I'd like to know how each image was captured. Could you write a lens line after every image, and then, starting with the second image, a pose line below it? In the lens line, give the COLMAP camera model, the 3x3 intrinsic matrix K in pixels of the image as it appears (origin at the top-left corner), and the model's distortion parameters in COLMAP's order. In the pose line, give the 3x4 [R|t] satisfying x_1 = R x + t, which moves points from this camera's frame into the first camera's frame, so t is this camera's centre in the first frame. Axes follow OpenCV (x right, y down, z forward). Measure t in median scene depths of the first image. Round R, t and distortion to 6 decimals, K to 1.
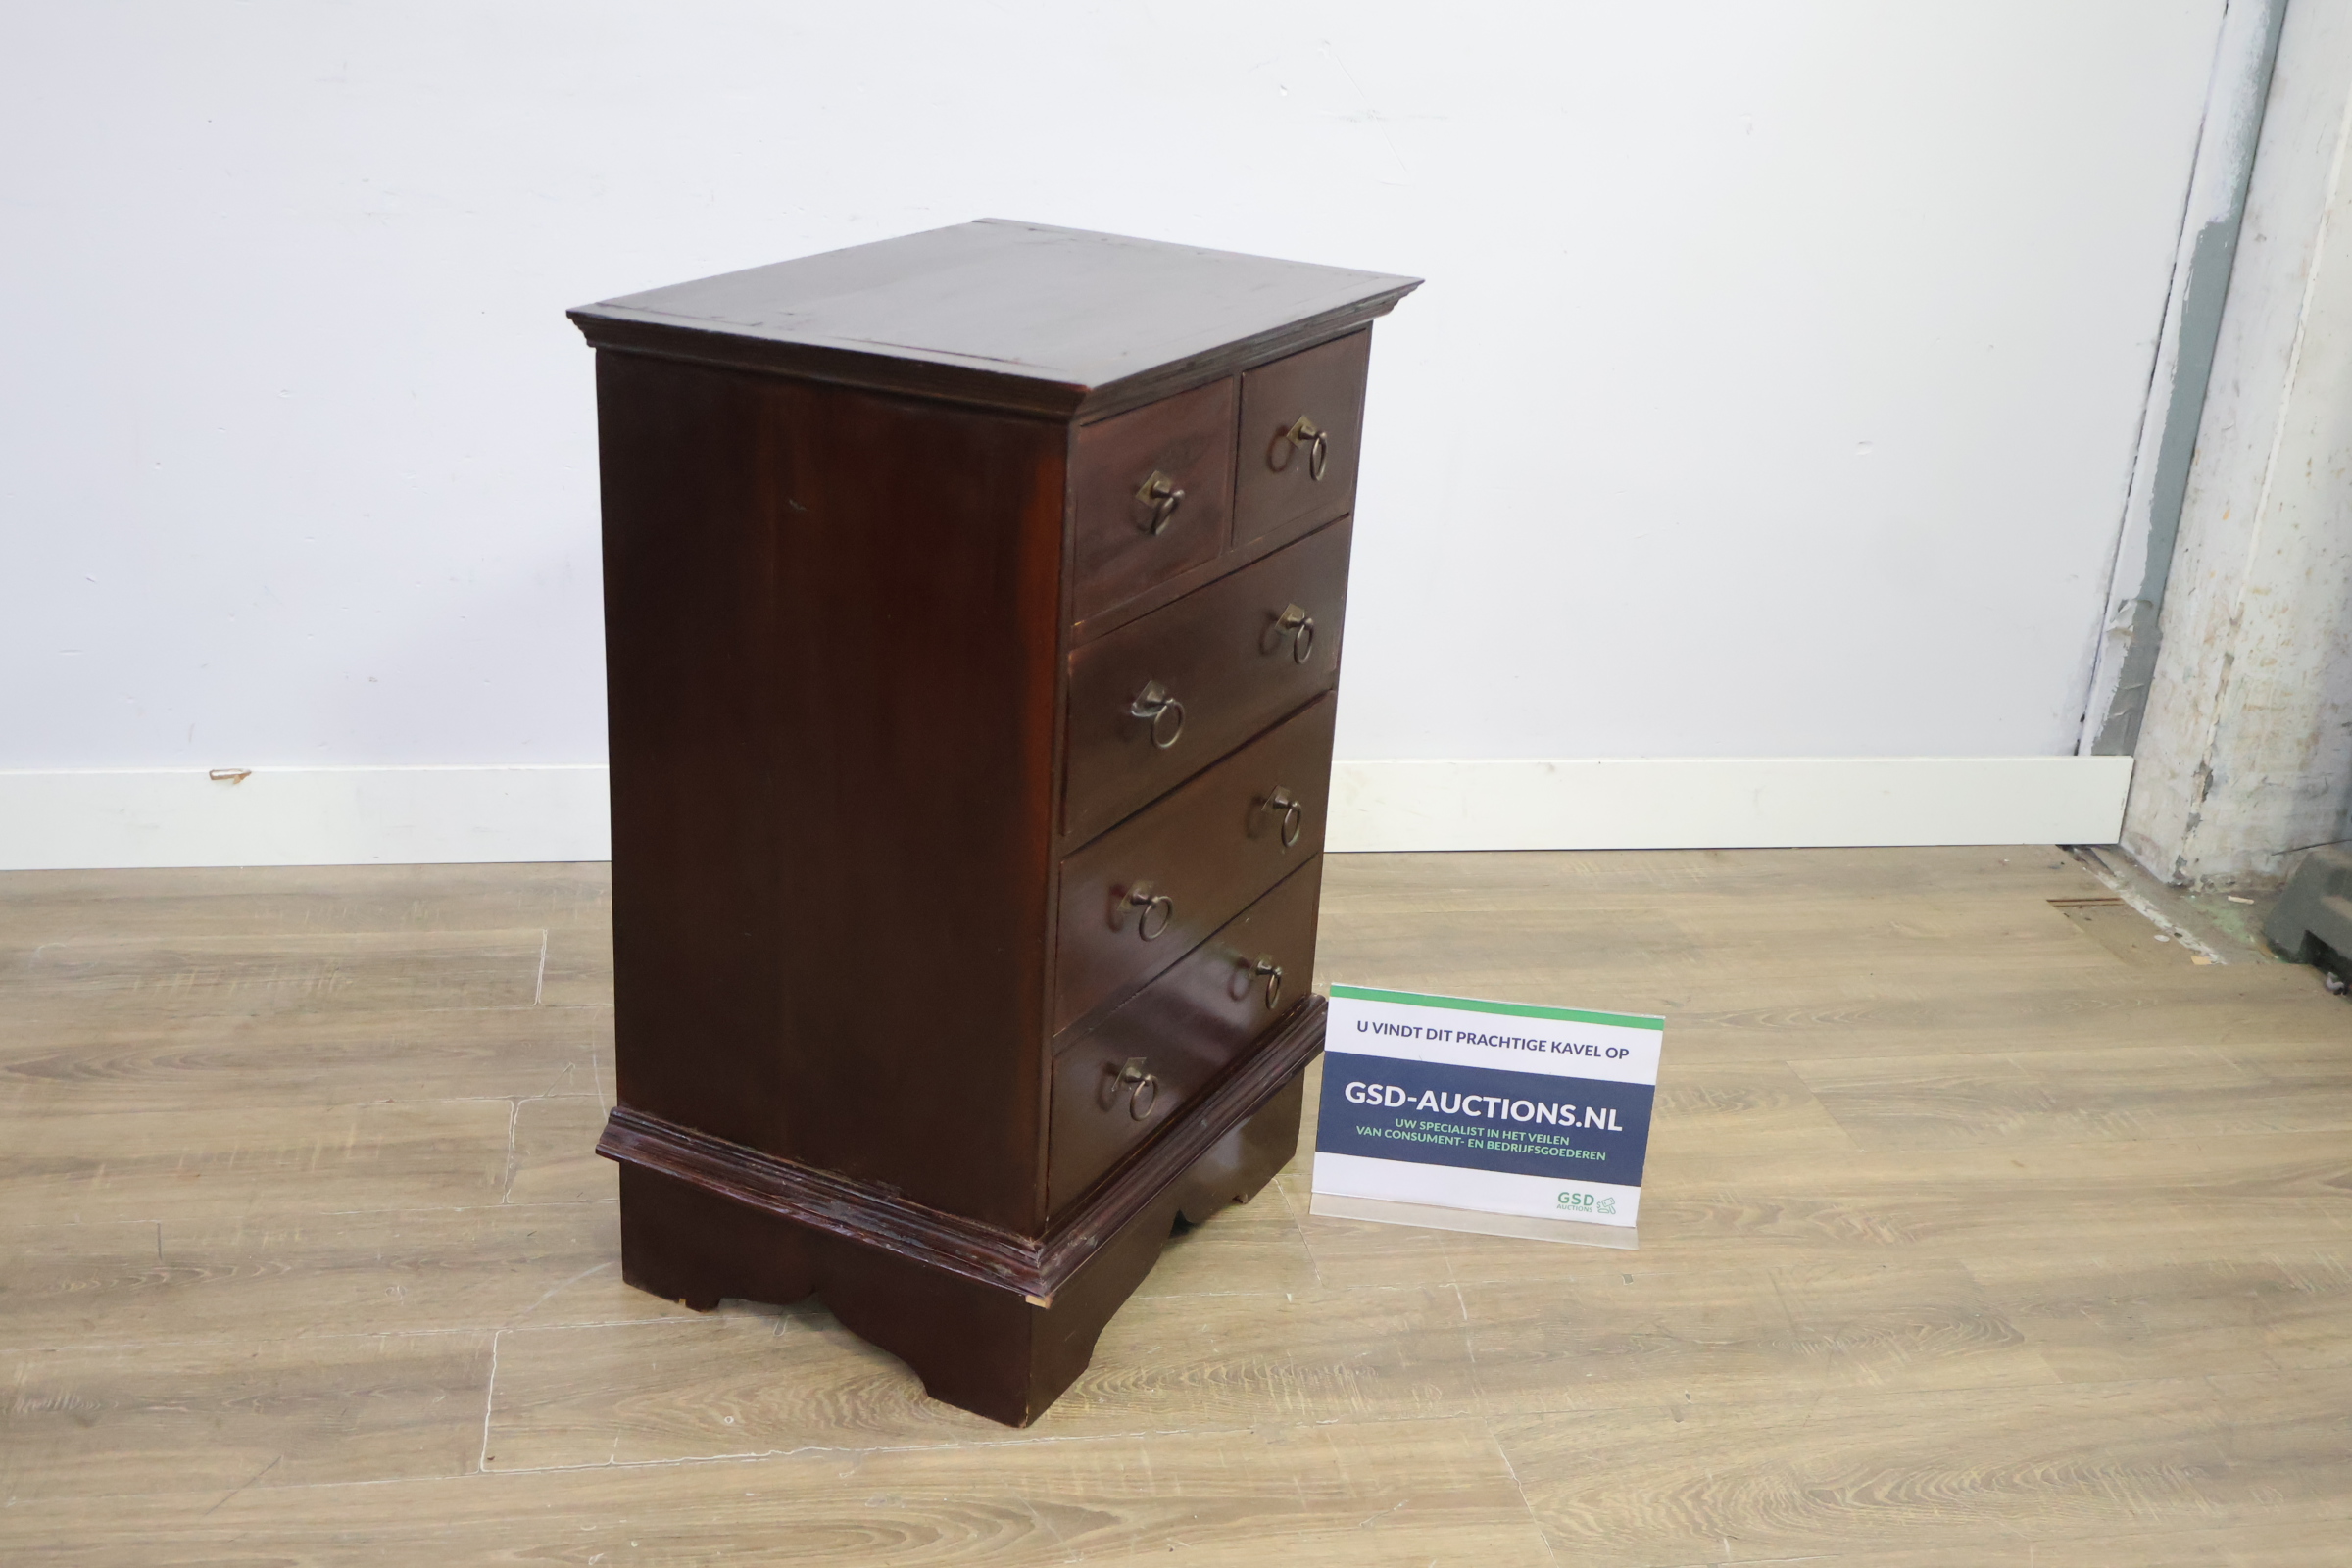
lens RADIAL K [[2634.0, 0, 1180.6], [0, 2634.0, 785.8], [0, 0, 1]] dist [0.003725, 0.000000]
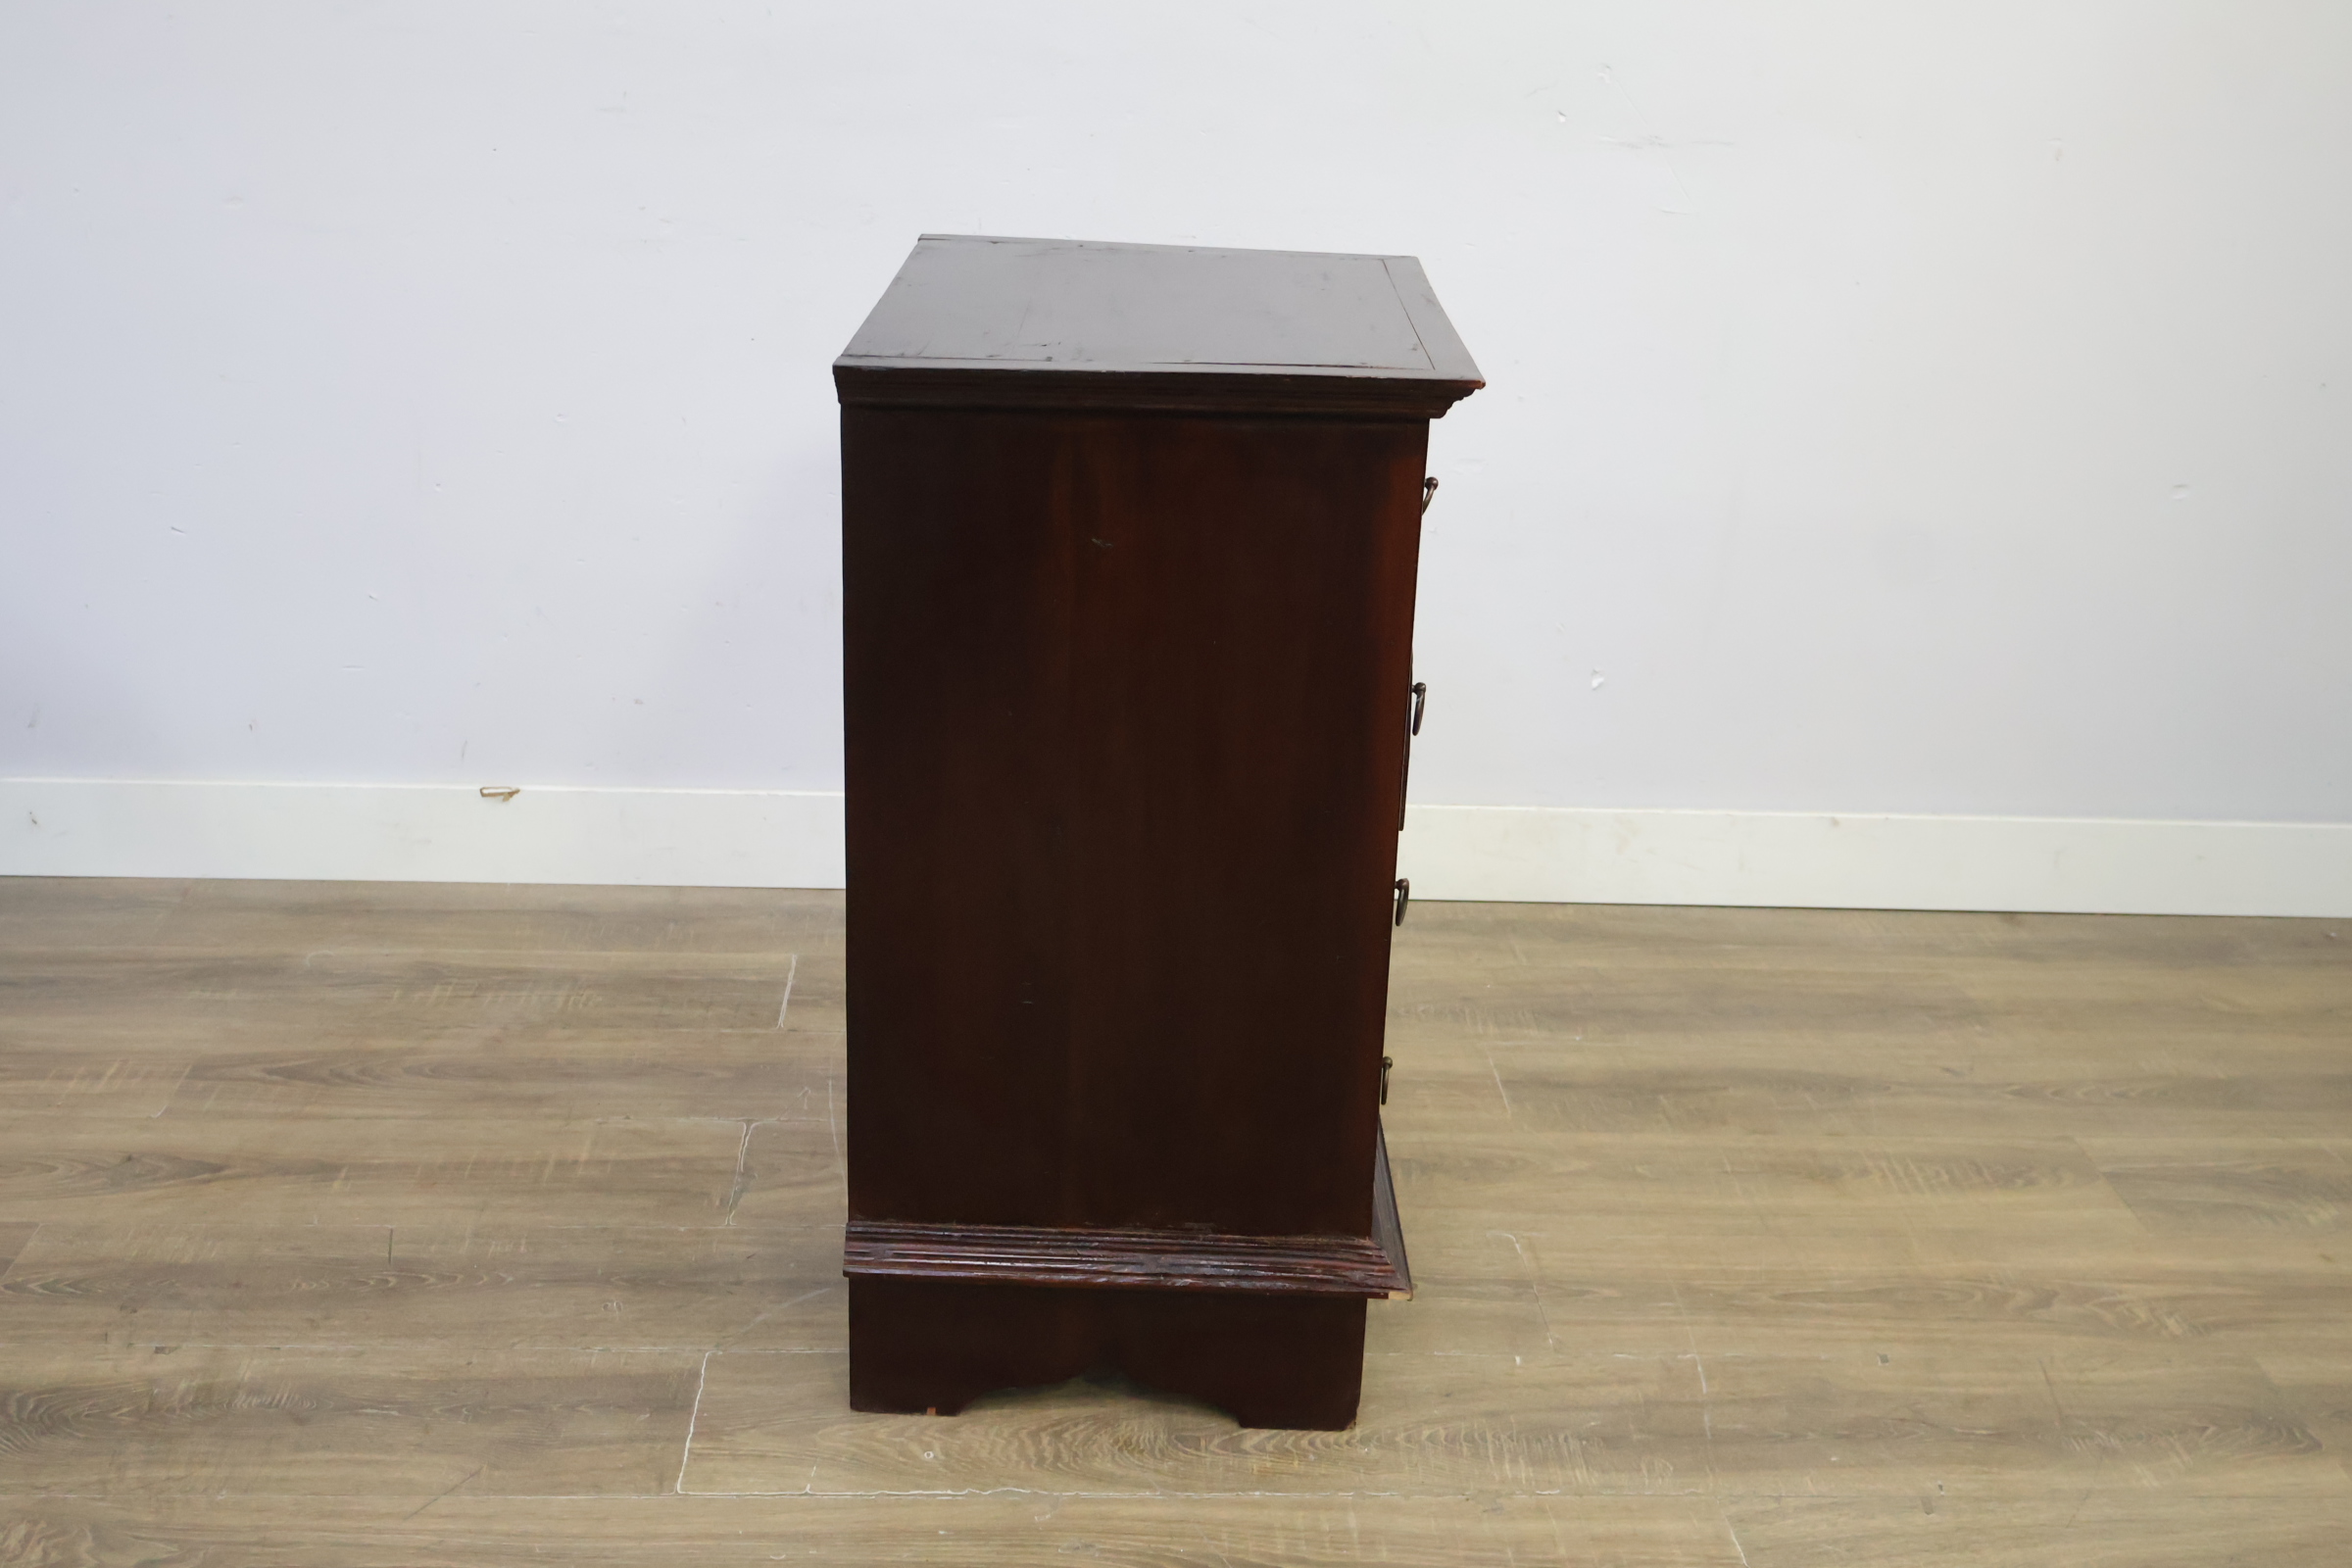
lens RADIAL K [[2634.0, 0, 1179.7], [0, 2634.0, 781.1], [0, 0, 1]] dist [0.003725, 0.000000]
pose [[0.992046, 0.024476, -0.123474, 0.030500], [-0.027458, 0.999370, -0.022509, 0.008596], [0.122845, 0.025720, 0.992092, 0.029327]]
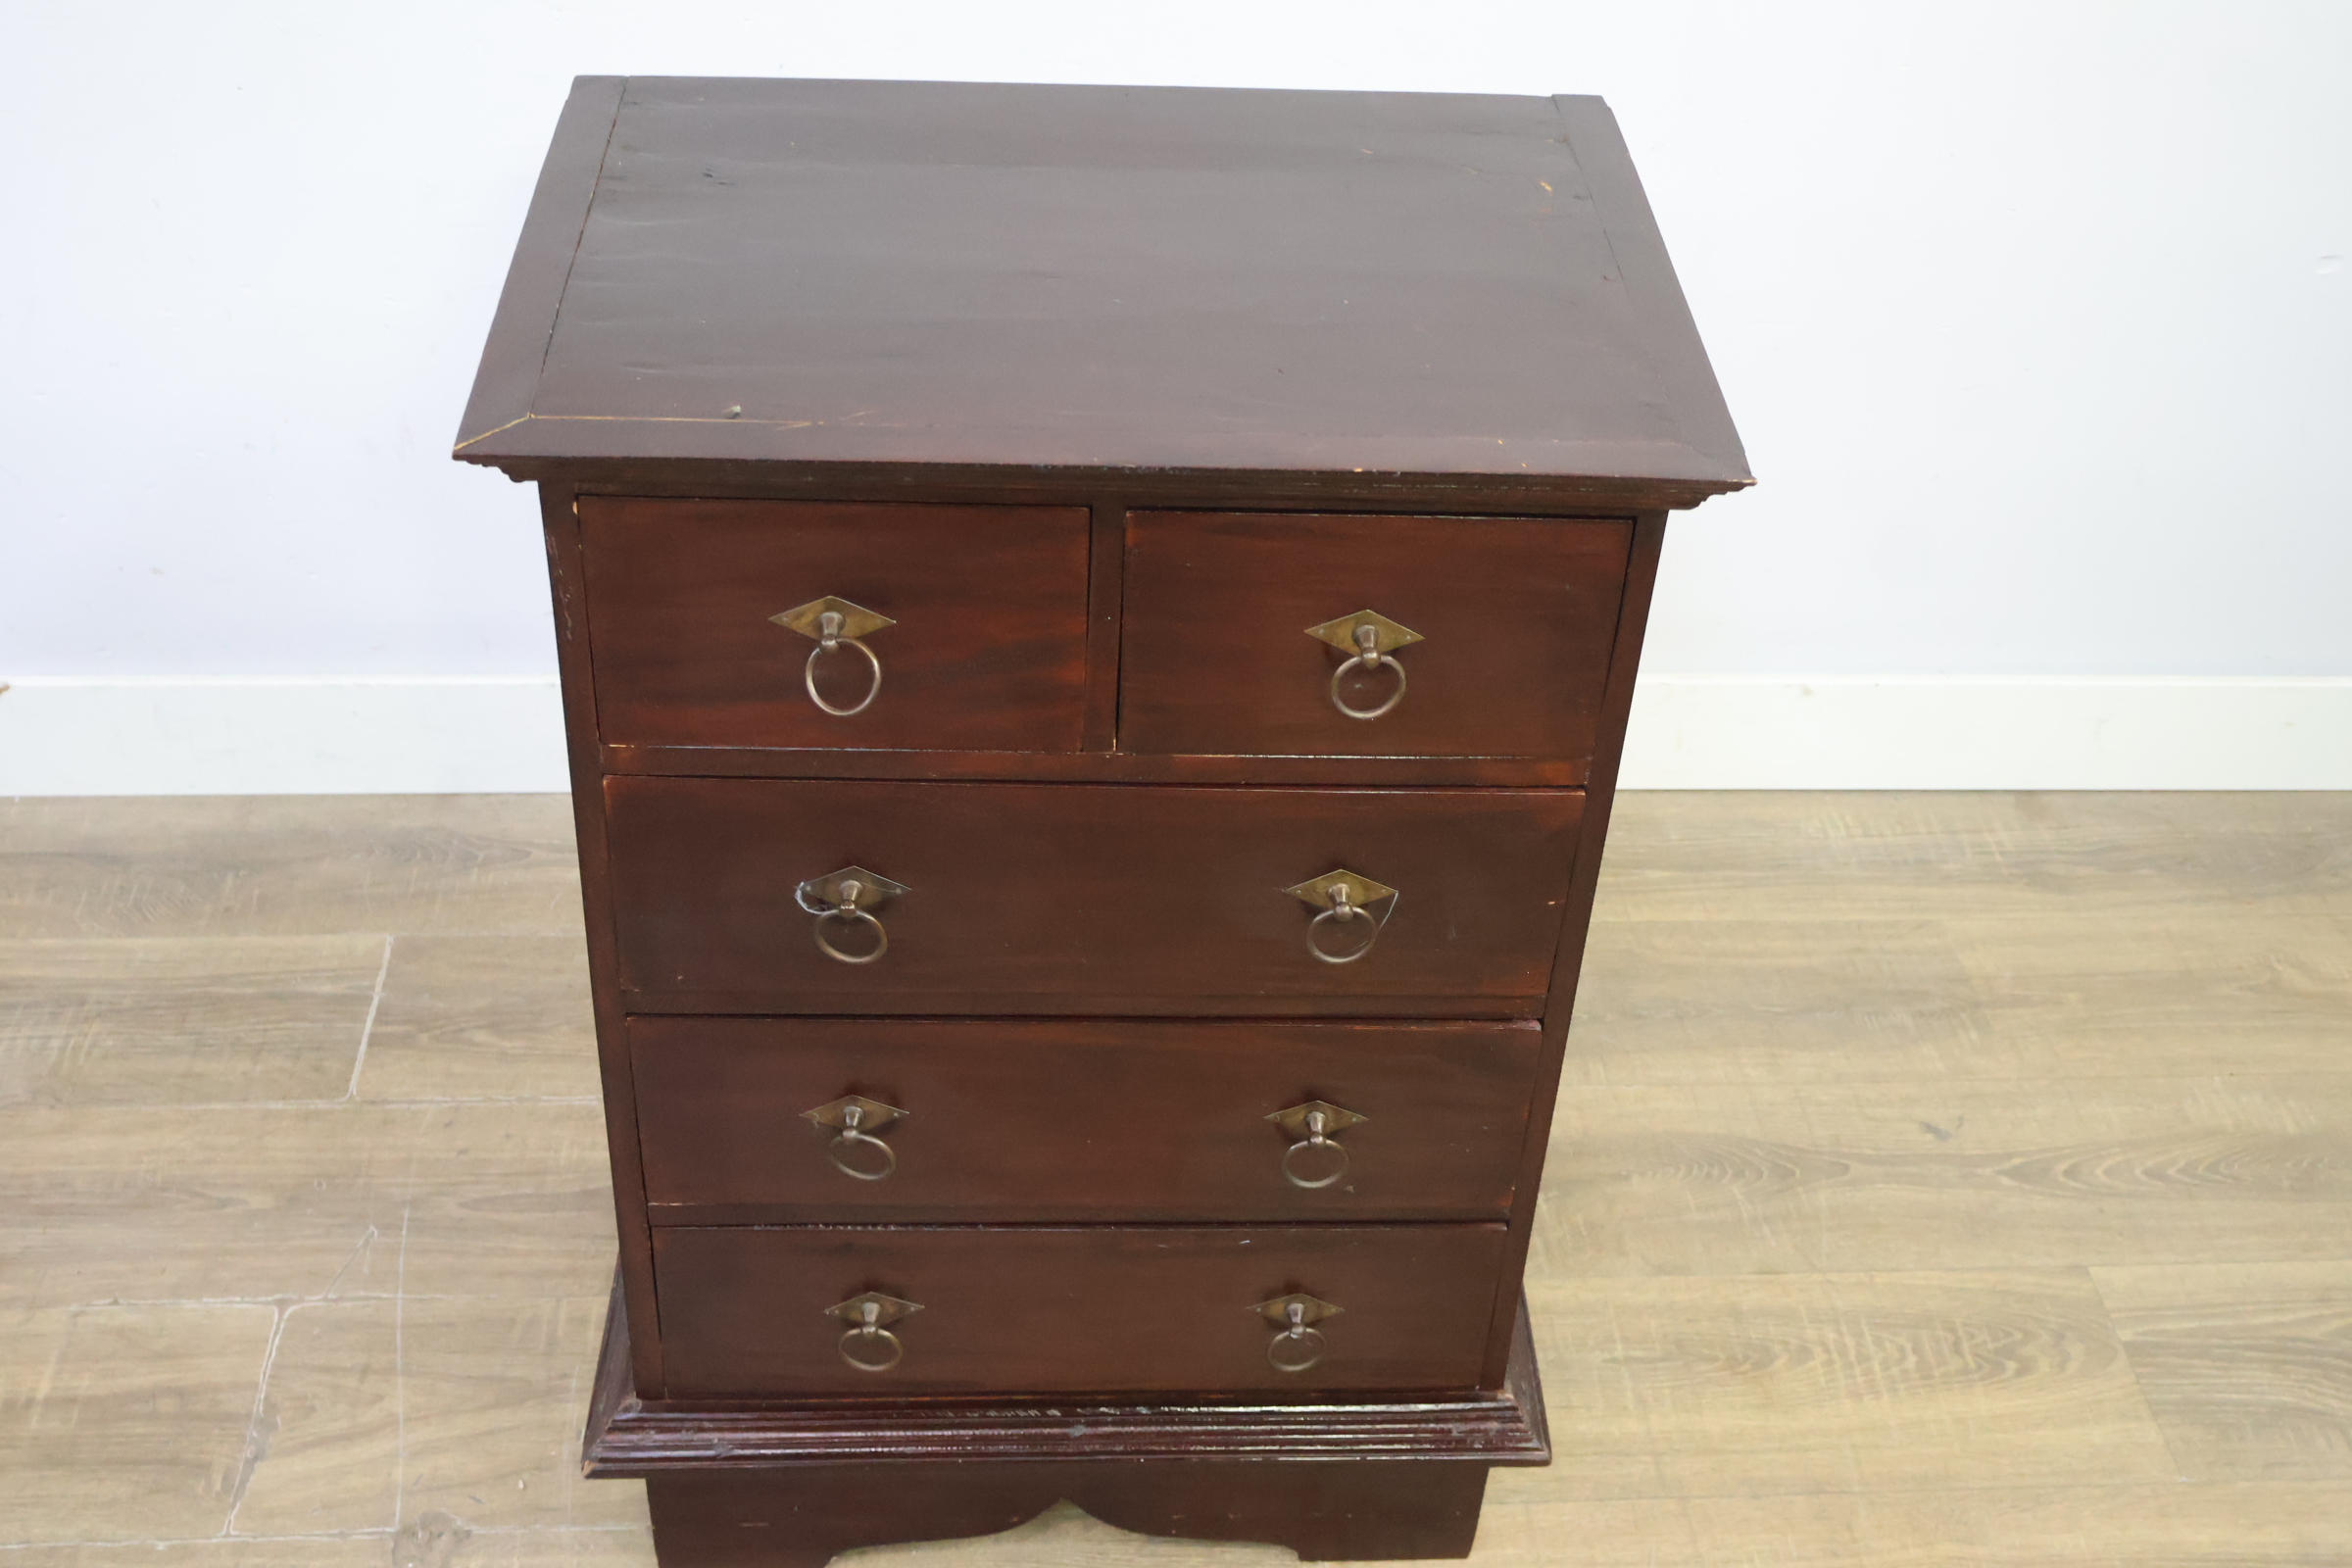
lens RADIAL K [[2725.6, 0, 1165.4], [0, 2725.6, 820.1], [0, 0, 1]] dist [0.005324, 0.000000]
pose [[0.993280, 0.056649, -0.100921, 0.060552], [-0.025827, 0.958522, 0.283847, -0.238928], [0.112814, -0.279333, 0.953544, 0.361286]]
